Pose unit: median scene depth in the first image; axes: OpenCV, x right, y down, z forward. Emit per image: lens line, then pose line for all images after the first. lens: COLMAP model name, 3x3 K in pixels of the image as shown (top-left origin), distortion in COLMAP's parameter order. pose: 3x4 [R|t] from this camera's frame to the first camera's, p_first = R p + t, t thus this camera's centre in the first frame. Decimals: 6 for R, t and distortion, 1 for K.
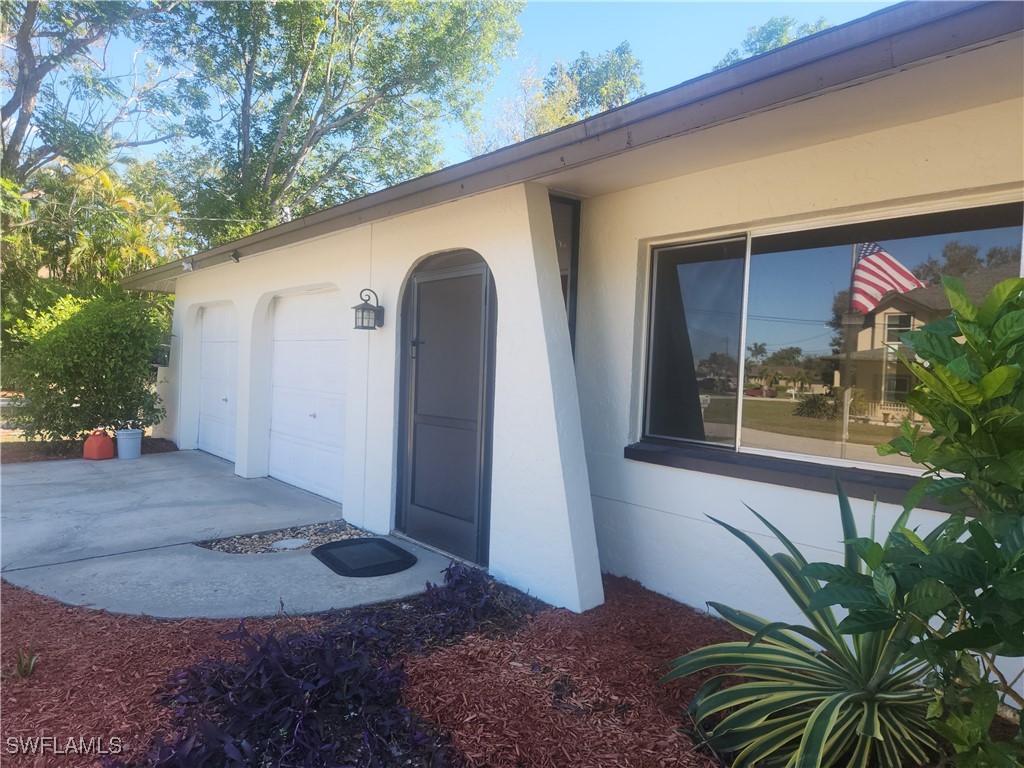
lens RADIAL K [[693.2, 0, 499.4], [0, 693.2, 378.9], [0, 0, 1]] dist [0.041959, 0.000969]
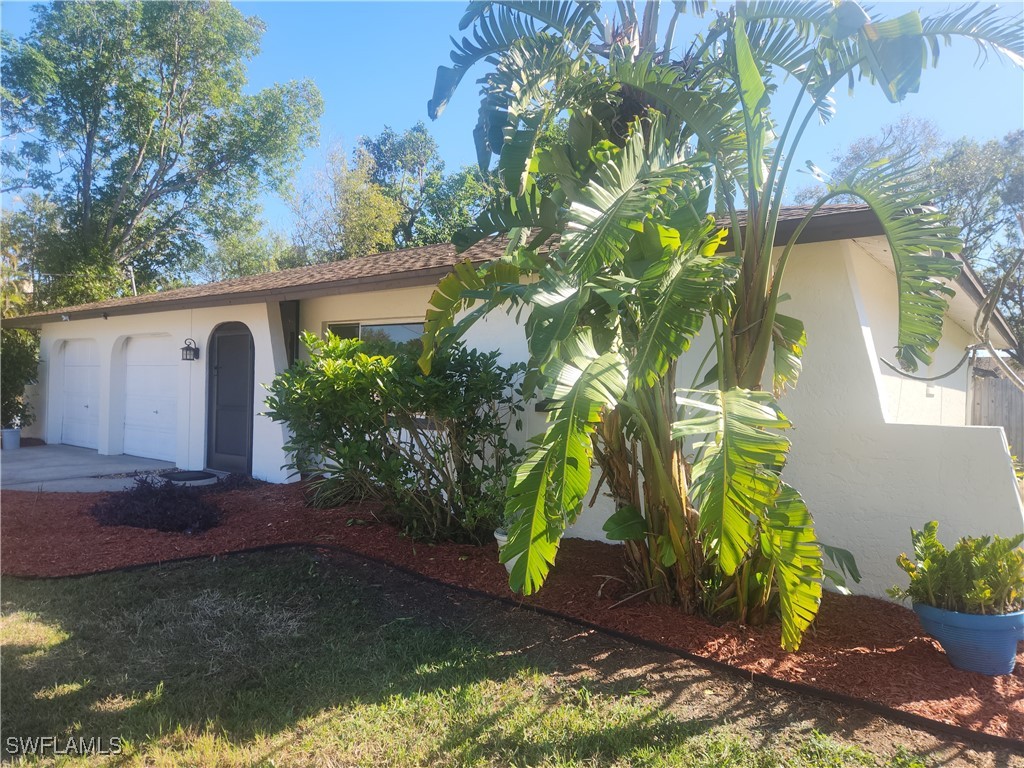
lens RADIAL K [[679.3, 0, 509.5], [0, 679.3, 388.8], [0, 0, 1]] dist [0.085919, -0.076908]
pose [[0.975017, -0.012645, 0.221771, 0.132482], [0.015121, 0.999841, -0.009468, 0.019944], [-0.221616, 0.012585, 0.975053, -0.557345]]
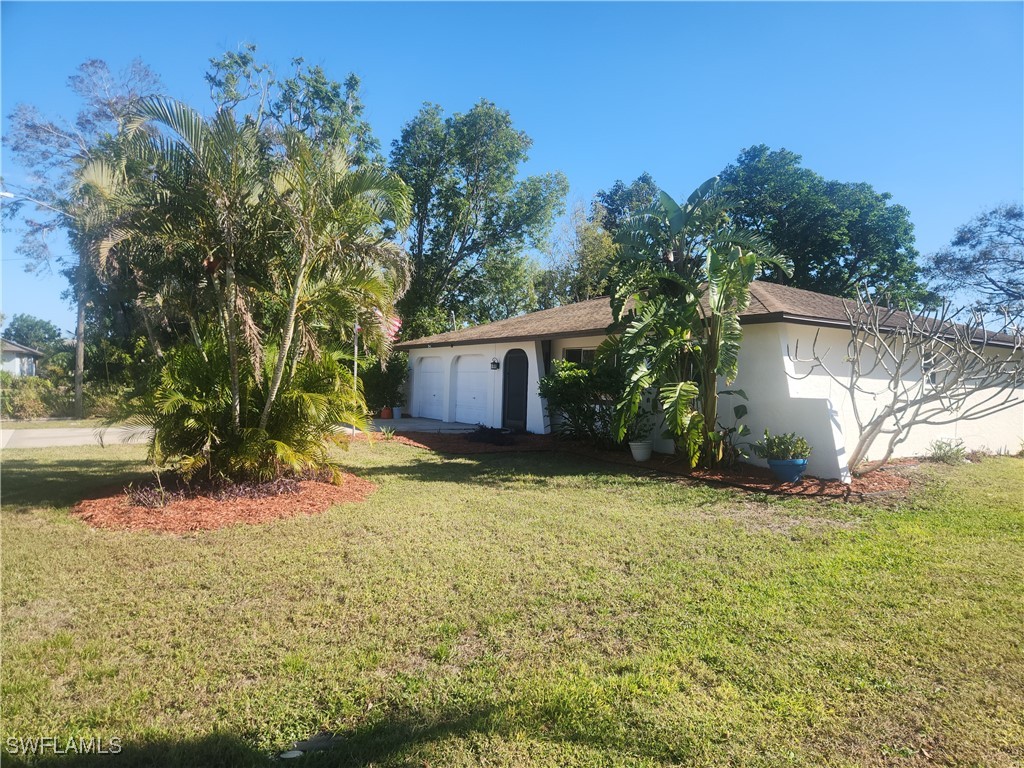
lens RADIAL K [[679.5, 0, 512.7], [0, 679.5, 394.9], [0, 0, 1]] dist [0.081004, -0.081342]
pose [[0.992174, -0.004647, -0.124778, 0.180764], [0.003709, 0.999963, -0.007747, 0.045745], [0.124809, 0.007223, 0.992154, -1.320218]]
